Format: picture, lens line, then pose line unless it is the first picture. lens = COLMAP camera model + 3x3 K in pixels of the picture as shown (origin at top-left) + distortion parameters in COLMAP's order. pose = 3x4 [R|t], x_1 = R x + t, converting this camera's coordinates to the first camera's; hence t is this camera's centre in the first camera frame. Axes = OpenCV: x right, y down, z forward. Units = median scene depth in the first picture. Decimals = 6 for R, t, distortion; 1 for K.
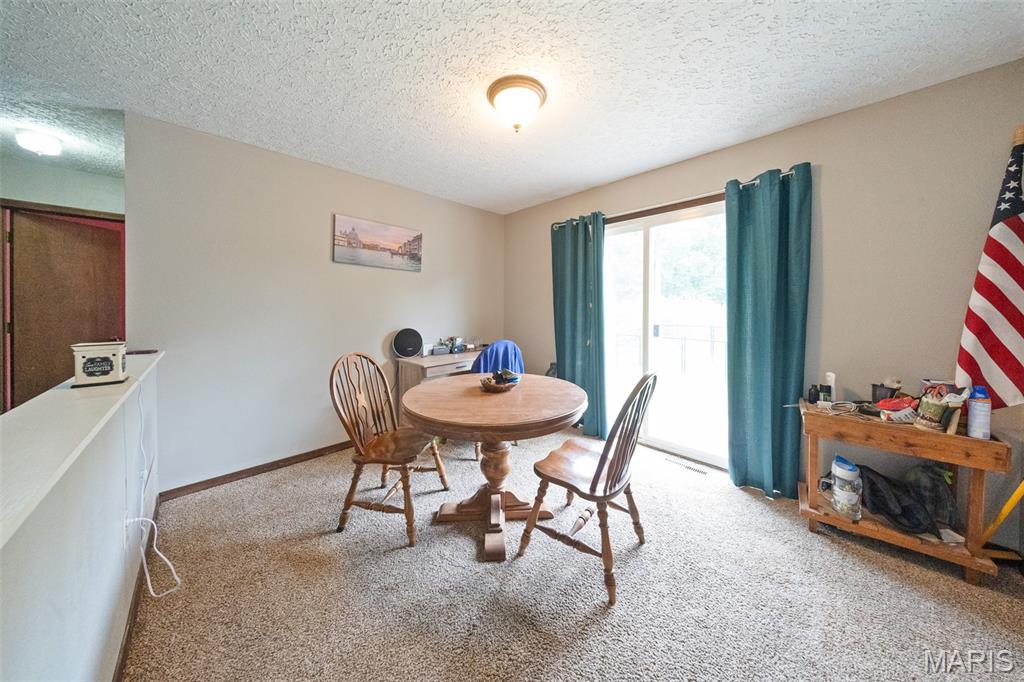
lens RADIAL K [[301.9, 0, 526.7], [0, 301.9, 312.4], [0, 0, 1]] dist [0.001090, -0.000103]
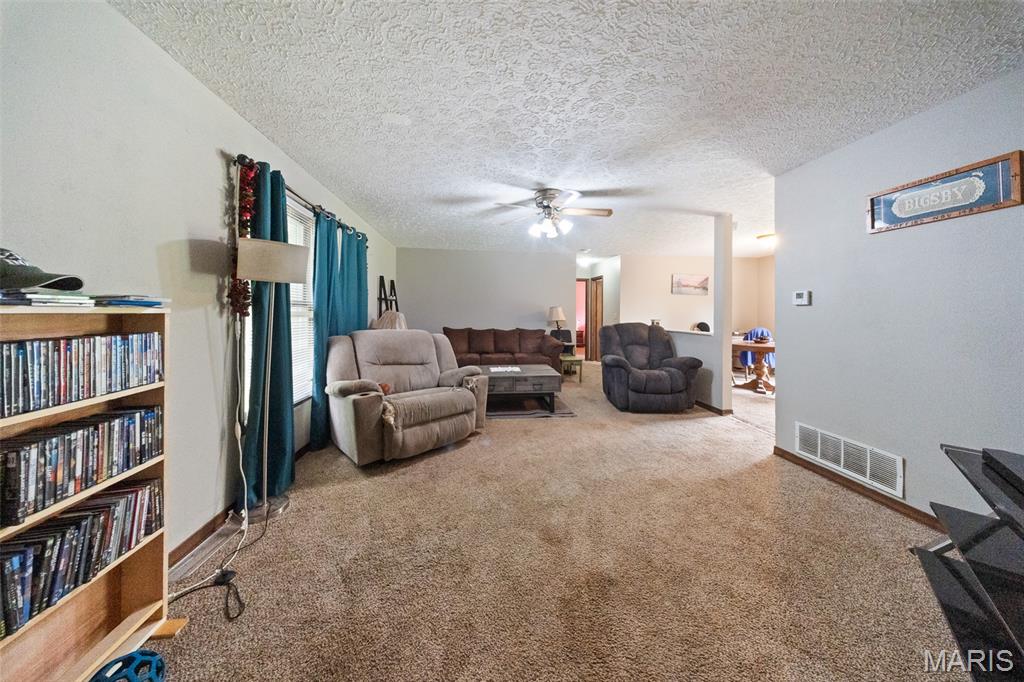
lens RADIAL K [[301.9, 0, 527.6], [0, 301.9, 312.5], [0, 0, 1]] dist [0.001090, -0.000103]
pose [[0.779029, 0.005345, -0.626965, -0.017789], [-0.011523, 0.999917, -0.005793, 0.011119], [0.626882, 0.011737, 0.779026, -1.568623]]
